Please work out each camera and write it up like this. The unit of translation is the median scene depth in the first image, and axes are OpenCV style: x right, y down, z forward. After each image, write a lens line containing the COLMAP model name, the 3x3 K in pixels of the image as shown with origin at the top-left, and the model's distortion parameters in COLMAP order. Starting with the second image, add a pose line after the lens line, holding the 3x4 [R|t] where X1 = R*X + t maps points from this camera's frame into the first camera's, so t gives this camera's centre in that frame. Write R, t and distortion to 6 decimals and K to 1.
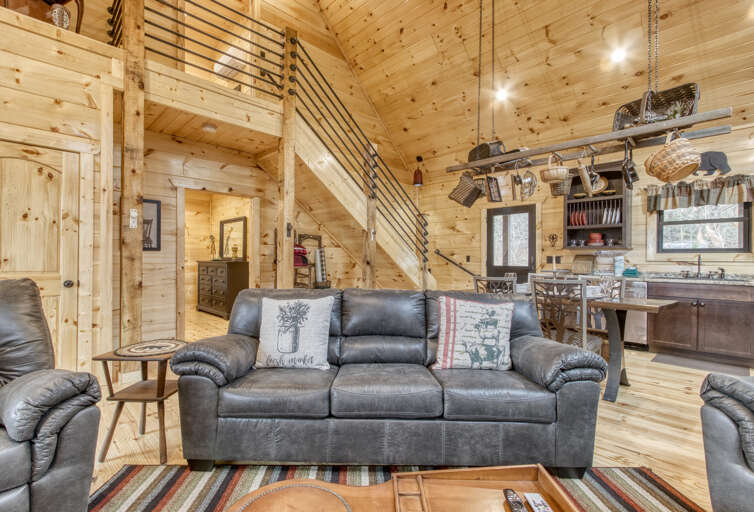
lens RADIAL K [[355.1, 0, 361.7], [0, 355.1, 257.7], [0, 0, 1]] dist [0.001325, 0.000106]
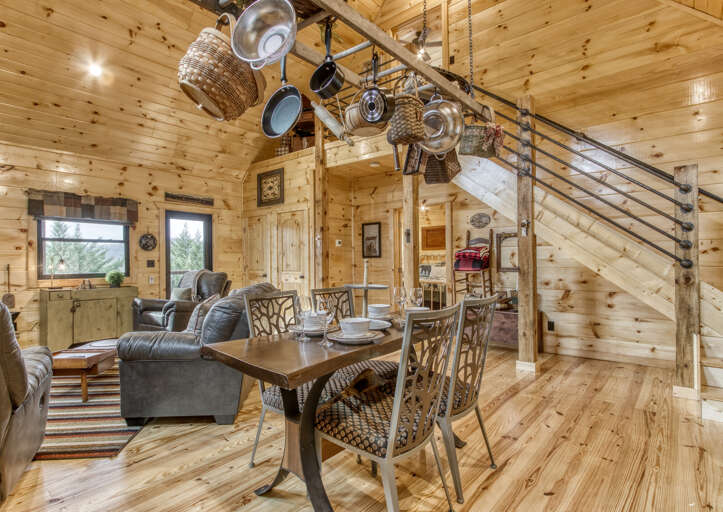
lens RADIAL K [[376.7, 0, 331.8], [0, 376.7, 258.1], [0, 0, 1]] dist [-0.001432, -0.000565]
pose [[0.078989, -0.014465, -0.996771, 0.858087], [0.015944, 0.999785, -0.013245, -0.000170], [0.996748, -0.014846, 0.079202, 0.671891]]
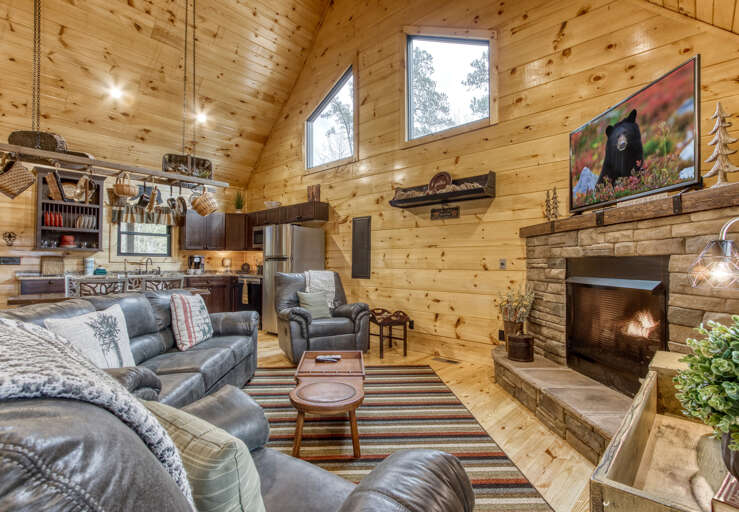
lens RADIAL K [[368.5, 0, 369.5], [0, 368.5, 256.0], [0, 0, 1]] dist [-0.012000, 0.000227]
pose [[-0.076813, 0.012745, 0.996964, -0.544980], [-0.013248, 0.999817, -0.013802, -0.006092], [-0.996957, -0.014268, -0.076630, 0.210544]]
